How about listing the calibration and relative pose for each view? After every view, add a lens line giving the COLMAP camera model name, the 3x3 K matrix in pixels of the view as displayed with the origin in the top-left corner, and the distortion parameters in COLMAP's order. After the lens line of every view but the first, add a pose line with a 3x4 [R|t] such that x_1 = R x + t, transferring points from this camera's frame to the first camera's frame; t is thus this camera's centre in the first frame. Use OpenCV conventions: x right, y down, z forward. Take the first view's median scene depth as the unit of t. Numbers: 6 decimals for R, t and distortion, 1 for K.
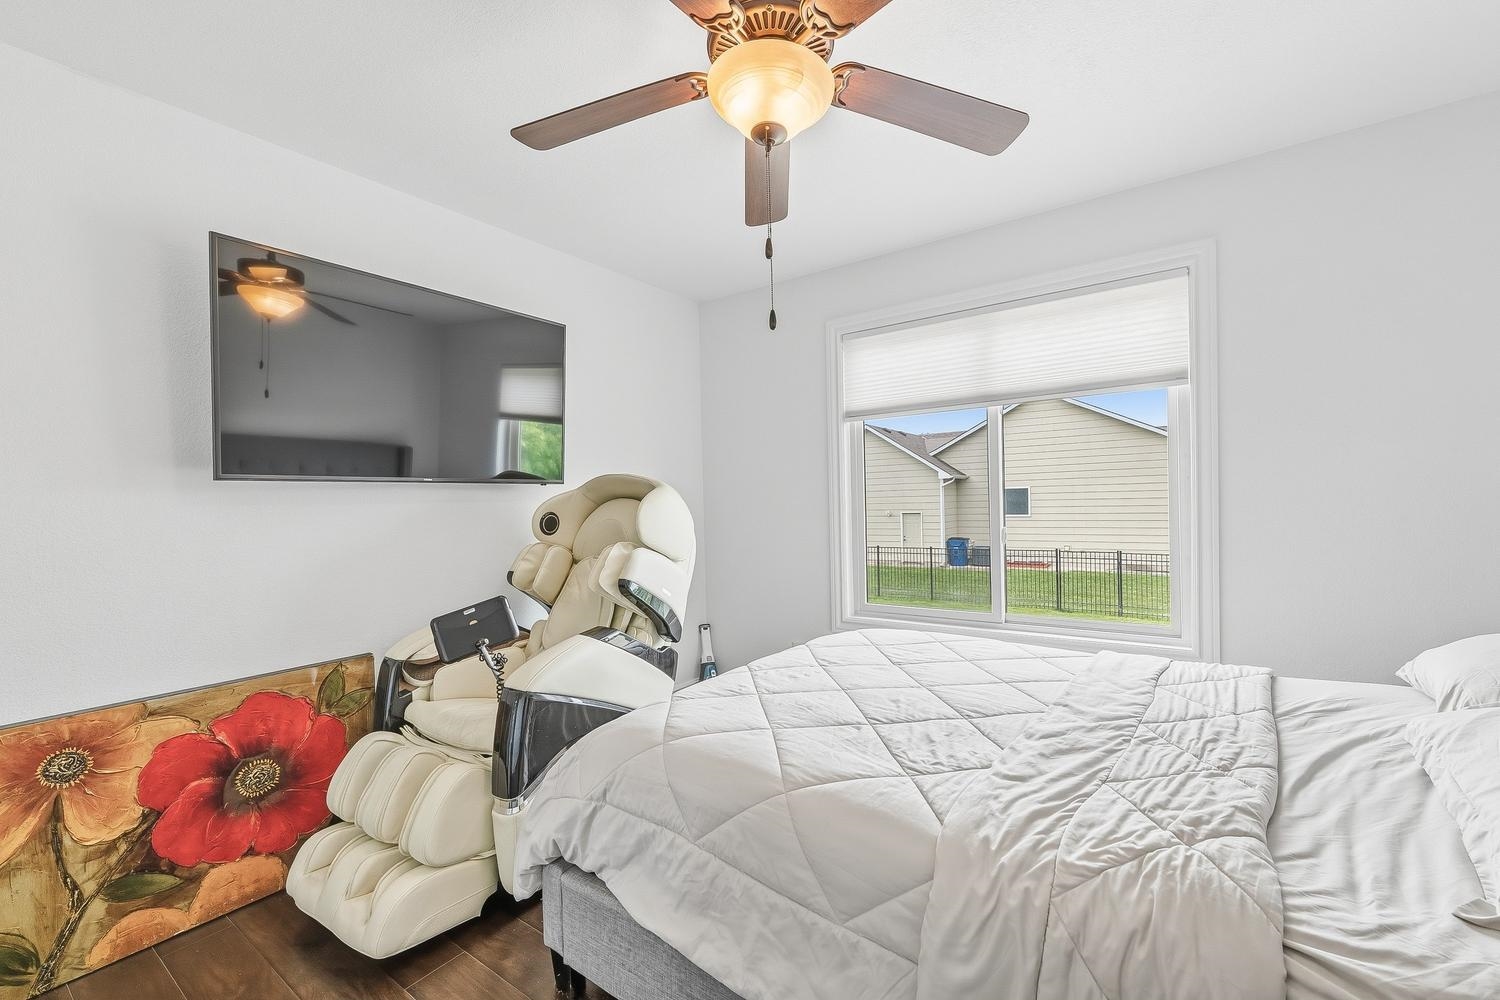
lens RADIAL K [[601.7, 0, 751.4], [0, 601.7, 505.6], [0, 0, 1]] dist [-0.000753, 0.000049]
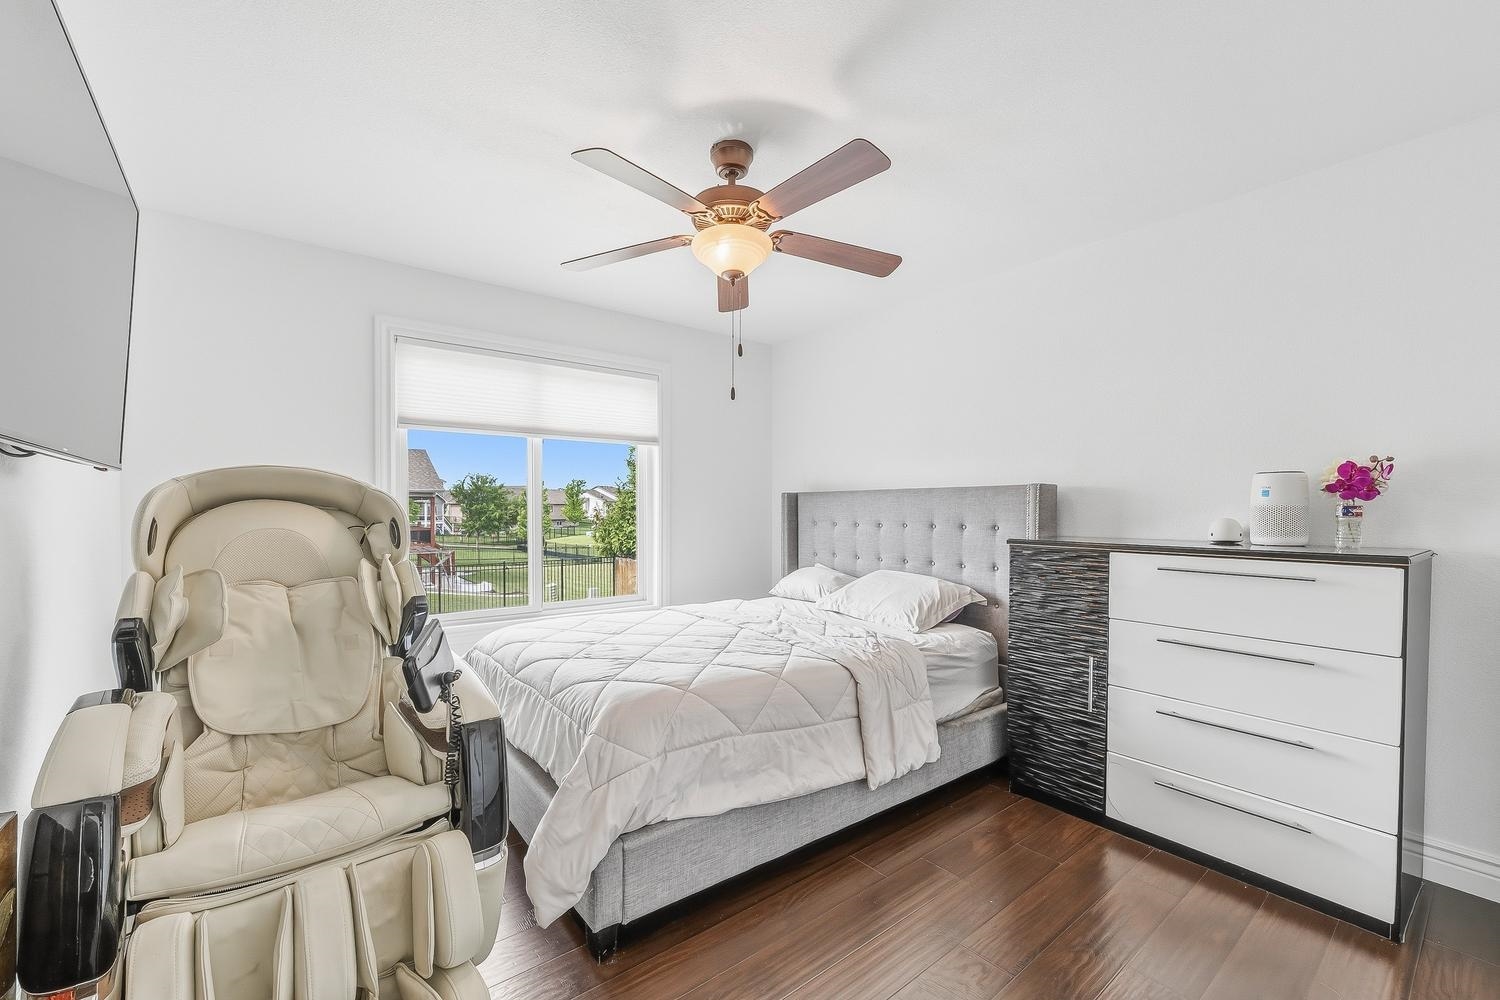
lens RADIAL K [[587.9, 0, 750.0], [0, 587.9, 500.0], [0, 0, 1]] dist [-0.000455, -0.000003]
pose [[0.323702, 0.040555, 0.945289, -1.022081], [-0.001279, 0.999099, -0.042425, 0.022586], [-0.946158, 0.012524, 0.323463, 0.337429]]
